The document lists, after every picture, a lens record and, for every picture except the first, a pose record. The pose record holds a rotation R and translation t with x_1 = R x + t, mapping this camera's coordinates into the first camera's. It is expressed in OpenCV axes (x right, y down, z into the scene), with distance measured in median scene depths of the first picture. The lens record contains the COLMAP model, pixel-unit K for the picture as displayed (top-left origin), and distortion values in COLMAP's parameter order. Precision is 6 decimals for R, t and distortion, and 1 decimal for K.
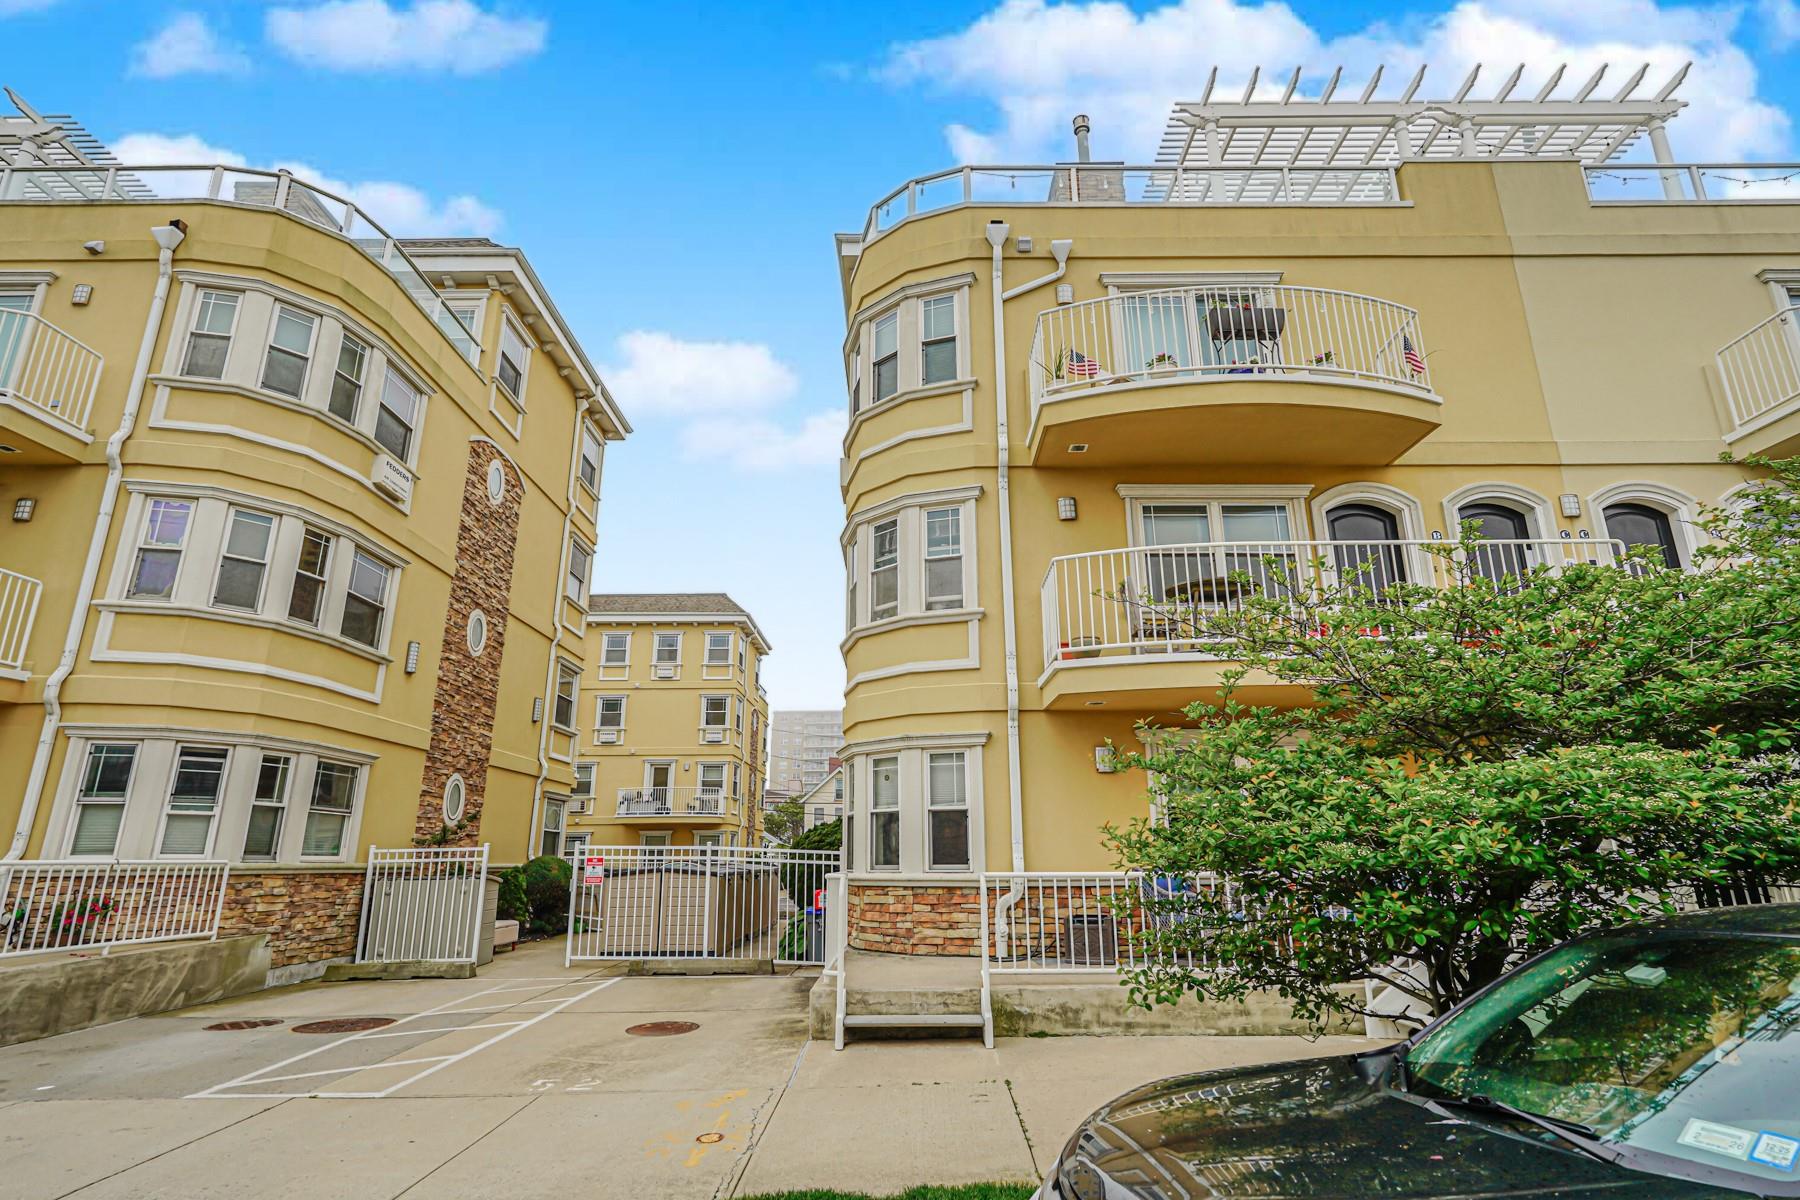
lens RADIAL K [[896.3, 0, 895.7], [0, 896.3, 603.8], [0, 0, 1]] dist [-0.005414, 0.000430]
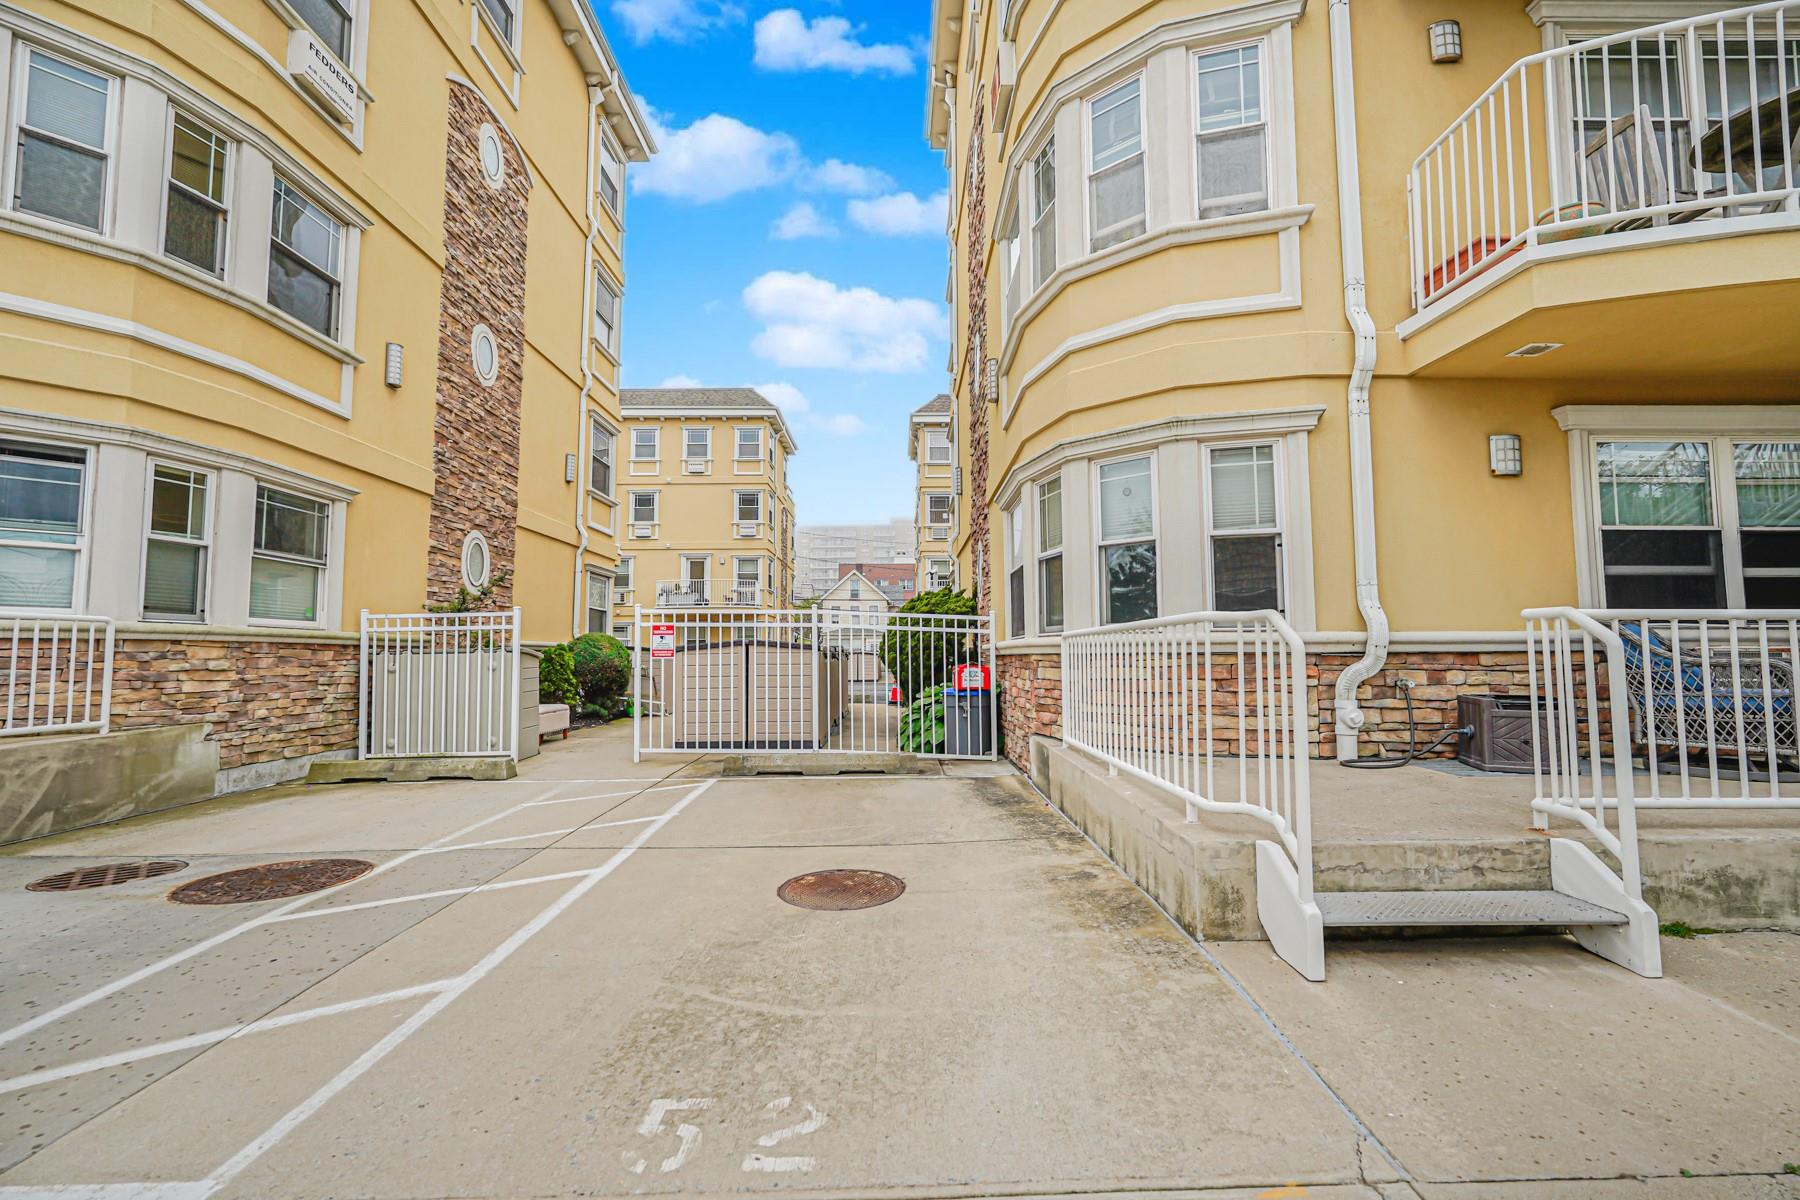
lens RADIAL K [[794.5, 0, 900.0], [0, 794.5, 600.0], [0, 0, 1]] dist [-0.009896, 0.006714]
pose [[0.999898, 0.001539, 0.014183, -0.153435], [-0.004460, 0.978066, 0.208245, 0.129430], [-0.013551, -0.208287, 0.977974, 0.366373]]
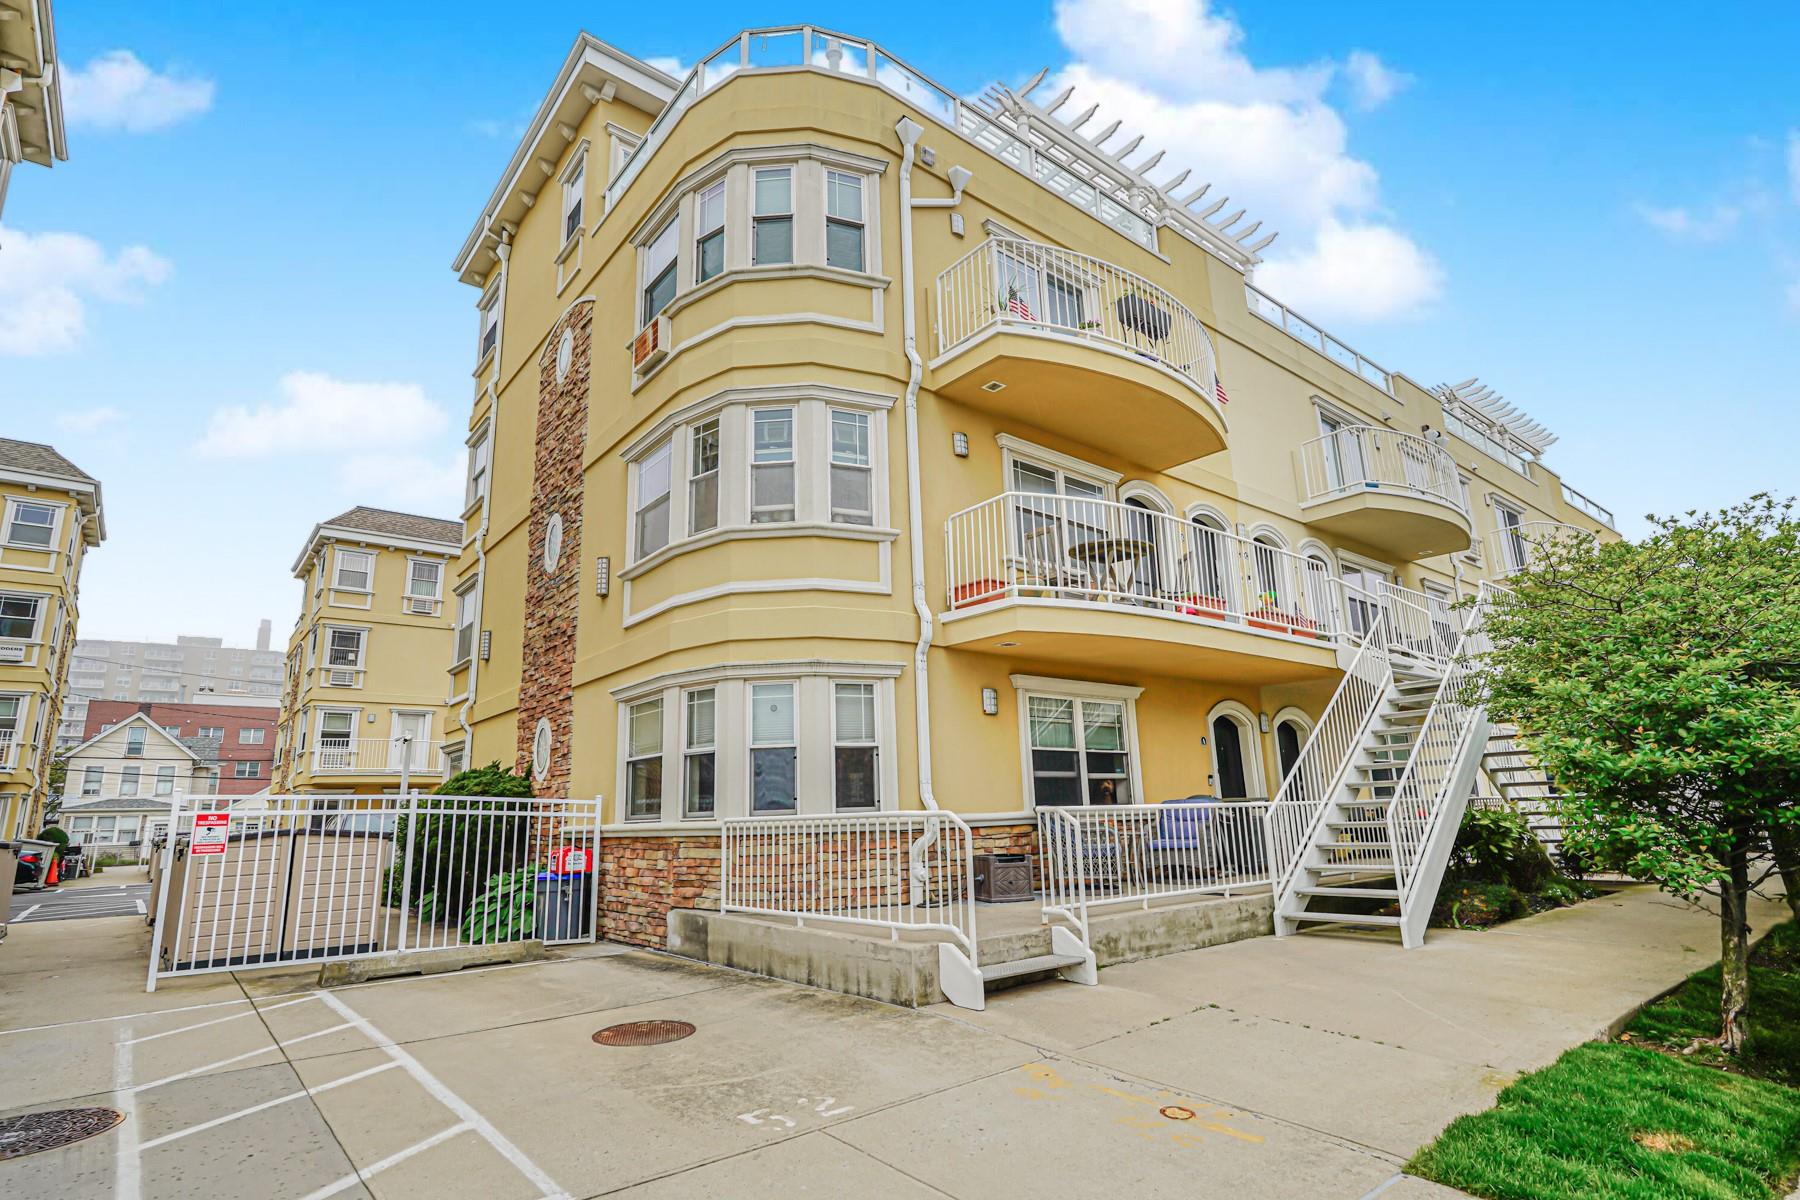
lens RADIAL K [[910.9, 0, 898.0], [0, 910.9, 603.2], [0, 0, 1]] dist [-0.004377, -0.000020]
pose [[0.774923, 0.126580, 0.619251, -0.394705], [-0.149264, 0.988679, -0.015308, 0.078104], [-0.614178, -0.080569, 0.785044, 0.222832]]
